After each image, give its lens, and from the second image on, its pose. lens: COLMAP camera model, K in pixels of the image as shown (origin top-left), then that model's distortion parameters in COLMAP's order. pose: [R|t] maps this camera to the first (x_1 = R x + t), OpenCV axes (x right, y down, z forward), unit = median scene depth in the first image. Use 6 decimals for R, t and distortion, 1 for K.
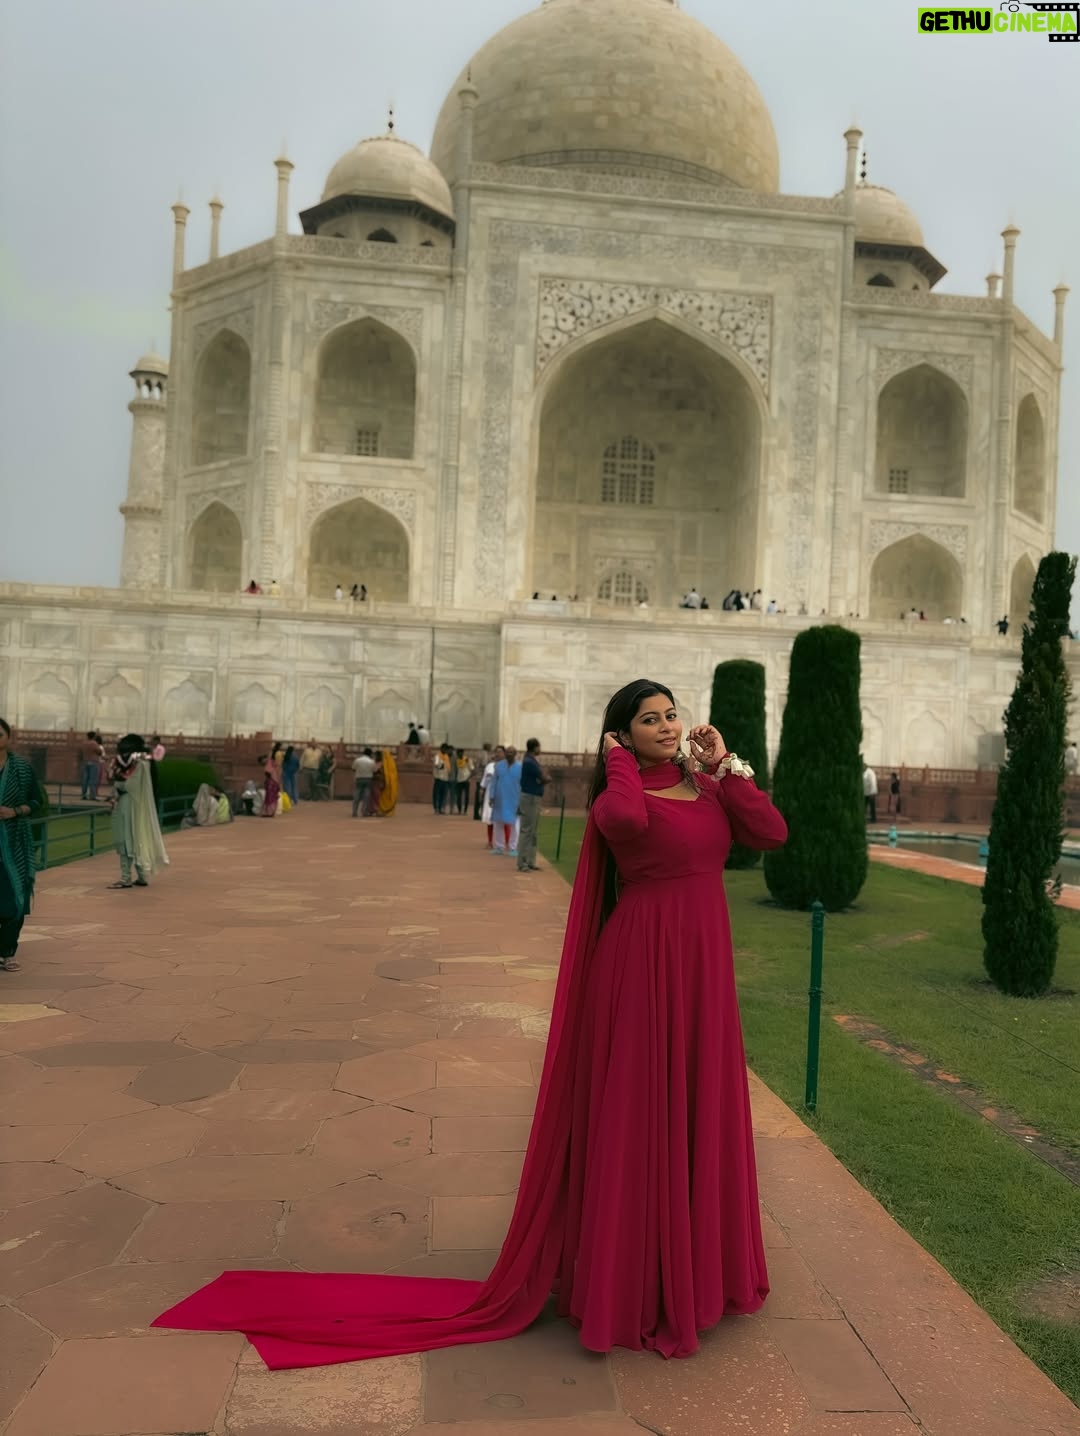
lens RADIAL K [[1193.2, 0, 567.0], [0, 1193.2, 762.9], [0, 0, 1]] dist [-0.001651, -0.008650]
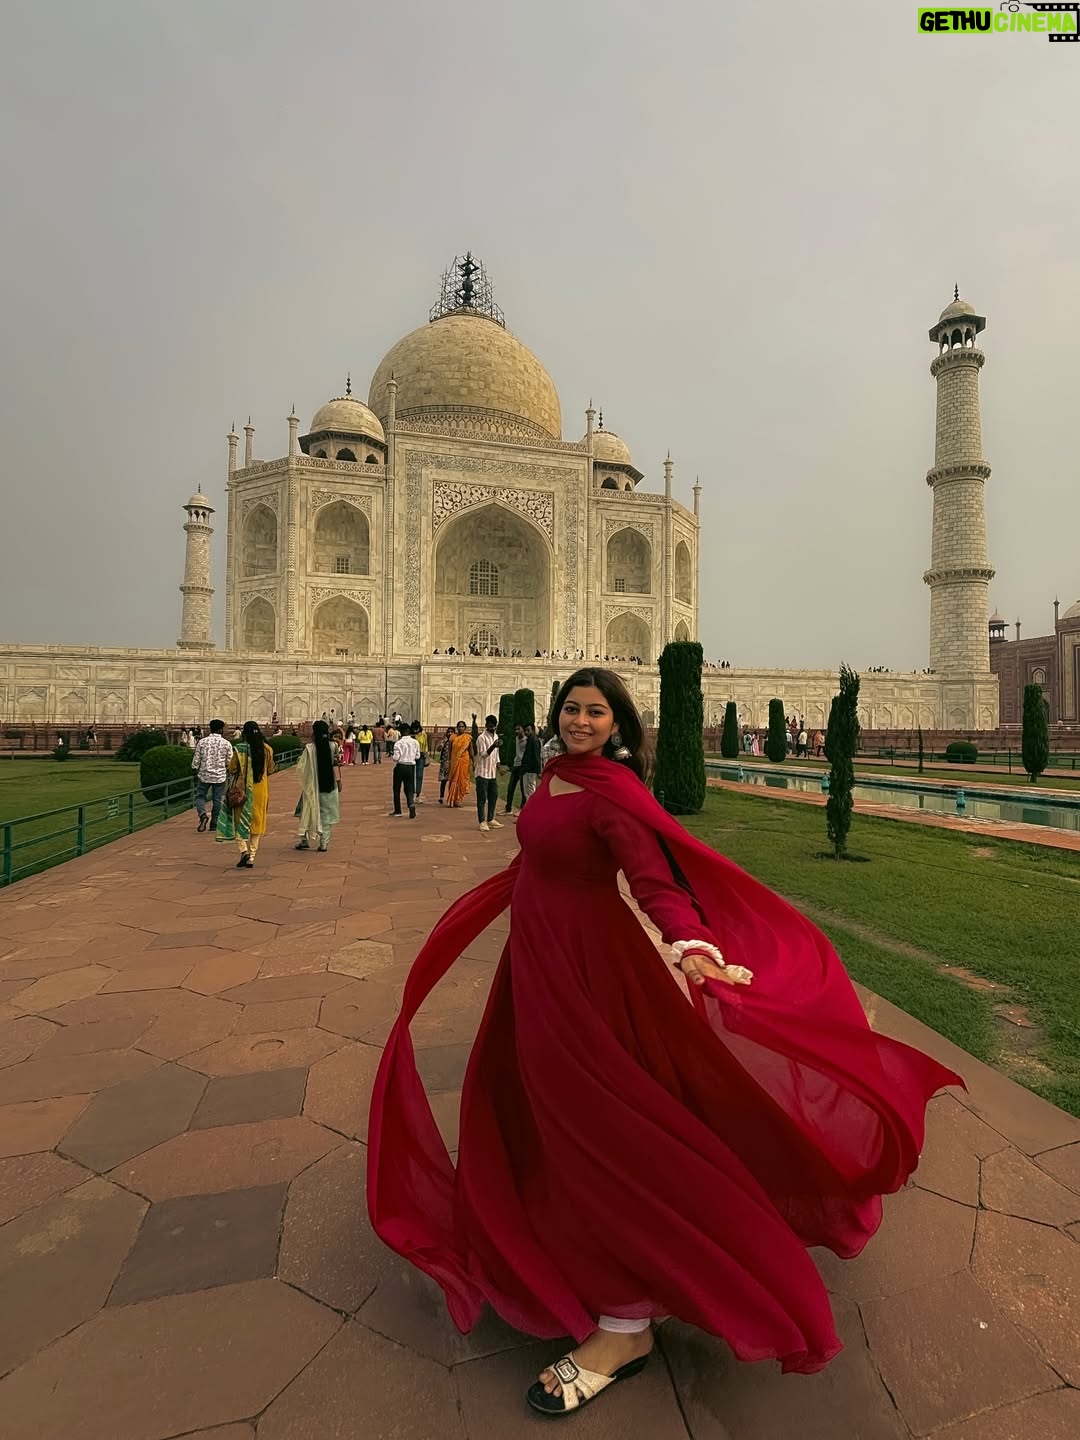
lens RADIAL K [[716.9, 0, 588.3], [0, 716.9, 720.9], [0, 0, 1]] dist [0.002841, -0.000853]
pose [[0.983852, -0.033237, 0.175873, 0.006759], [0.035094, 0.999356, -0.007458, -0.000056], [-0.175512, 0.013510, 0.984385, -0.185653]]
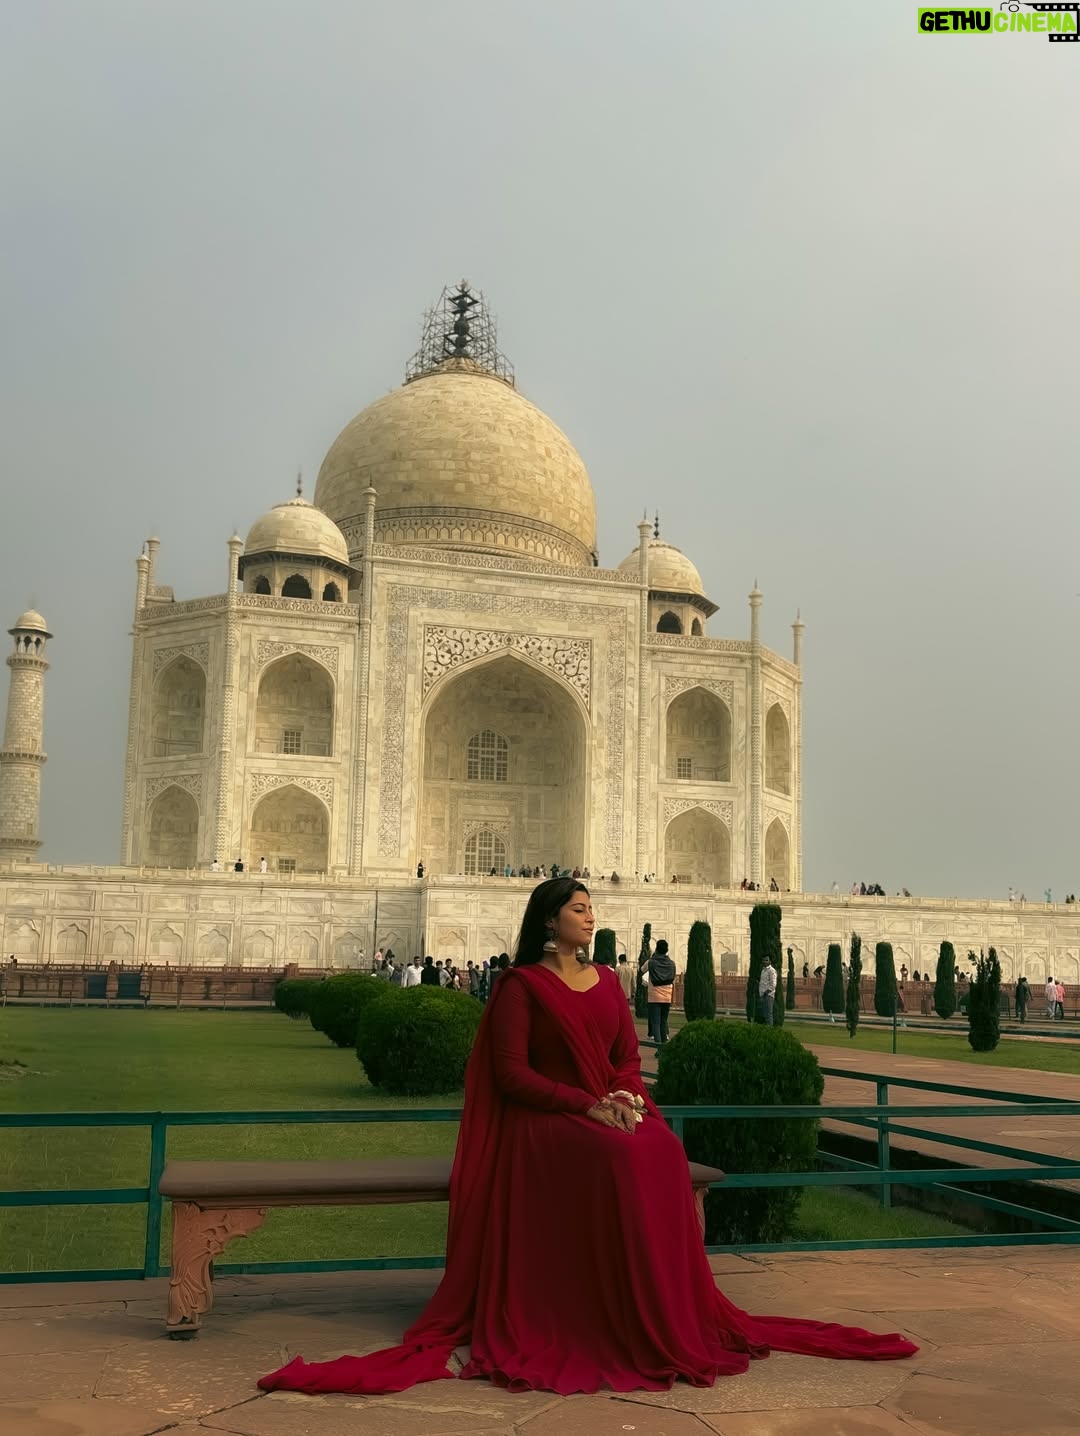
lens RADIAL K [[1254.1, 0, 586.8], [0, 1254.1, 823.1], [0, 0, 1]] dist [0.156103, -0.346970]
pose [[0.987820, -0.005274, 0.155514, -0.064920], [0.024580, 0.992166, -0.122484, 0.003317], [-0.153650, 0.124815, 0.980211, -0.427923]]
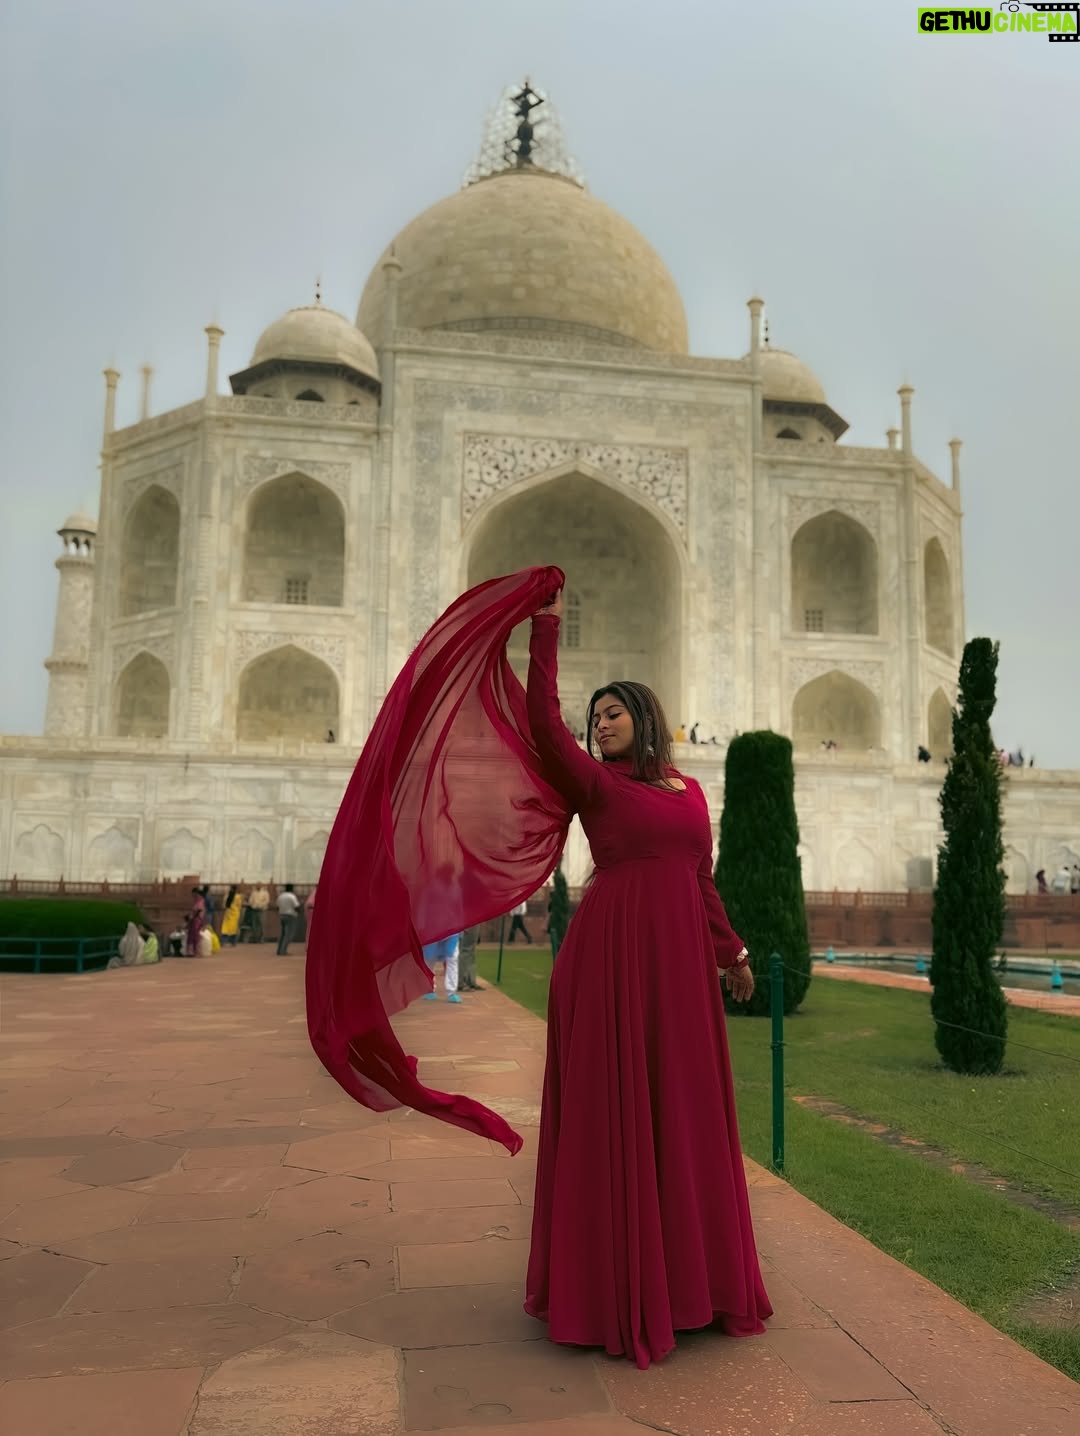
lens RADIAL K [[1193.2, 0, 567.0], [0, 1193.2, 762.9], [0, 0, 1]] dist [-0.001651, -0.008650]
pose [[0.997982, -0.023685, 0.058916, -0.001248], [0.030662, 0.992240, -0.120495, 0.005183], [-0.055605, 0.122058, 0.990964, 0.000347]]
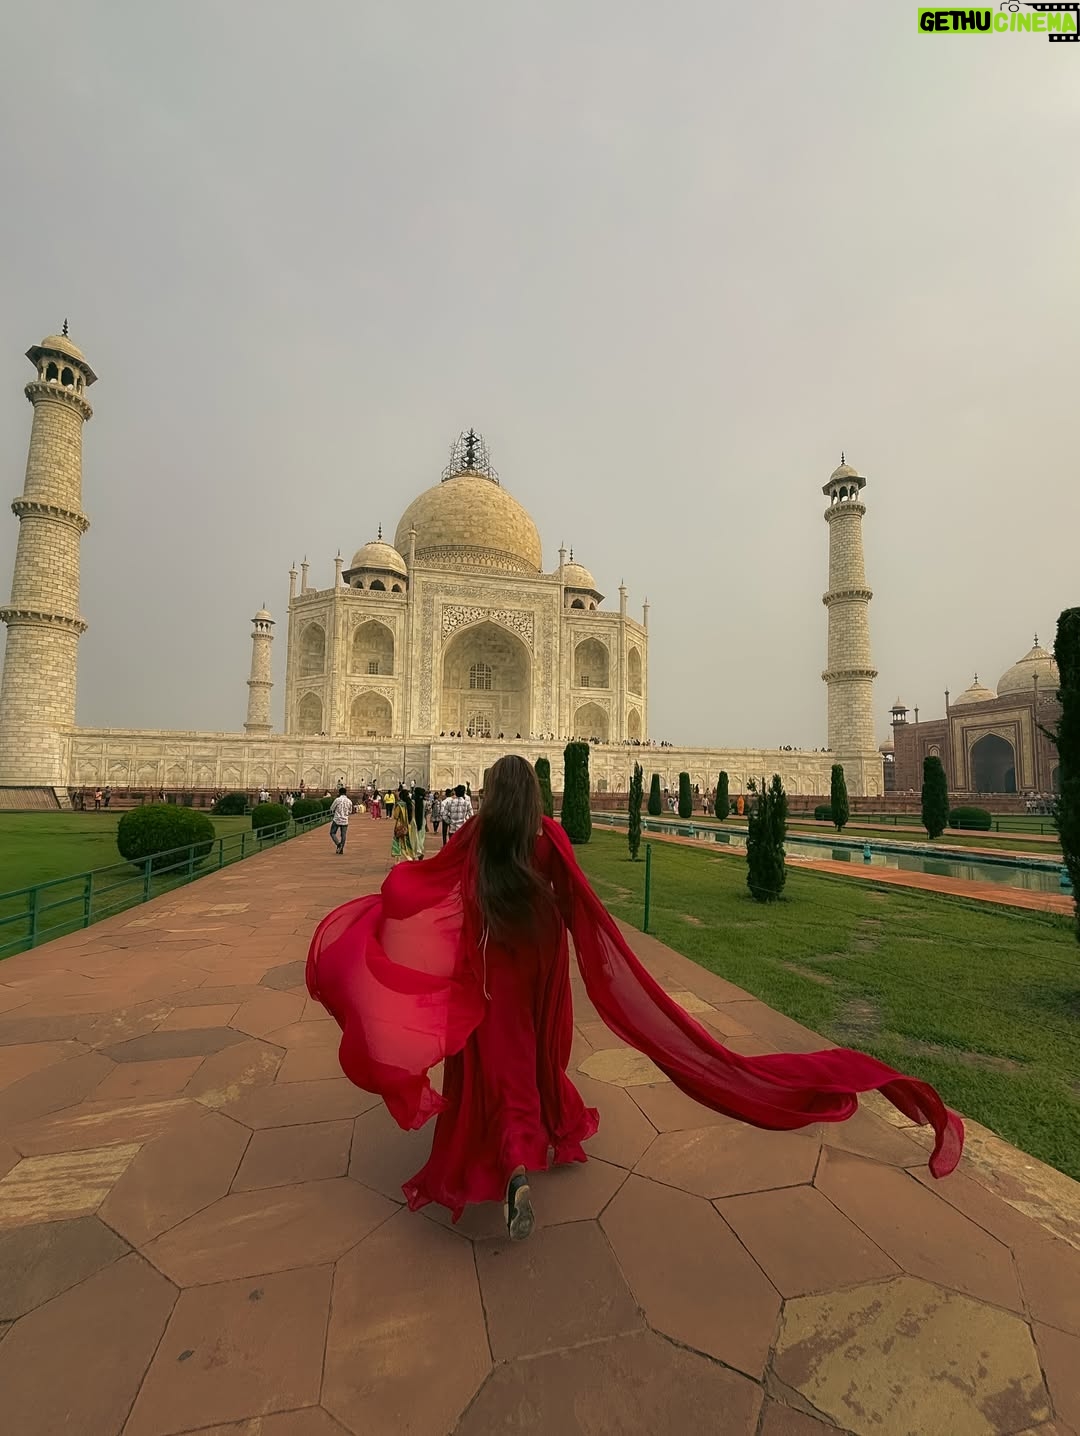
lens RADIAL K [[589.5, 0, 542.0], [0, 589.5, 752.3], [0, 0, 1]] dist [0.024211, -0.000277]
pose [[0.990872, -0.020418, 0.133254, 0.013047], [0.029510, 0.997342, -0.066613, 0.000059], [-0.131540, 0.069937, 0.988841, -0.258298]]
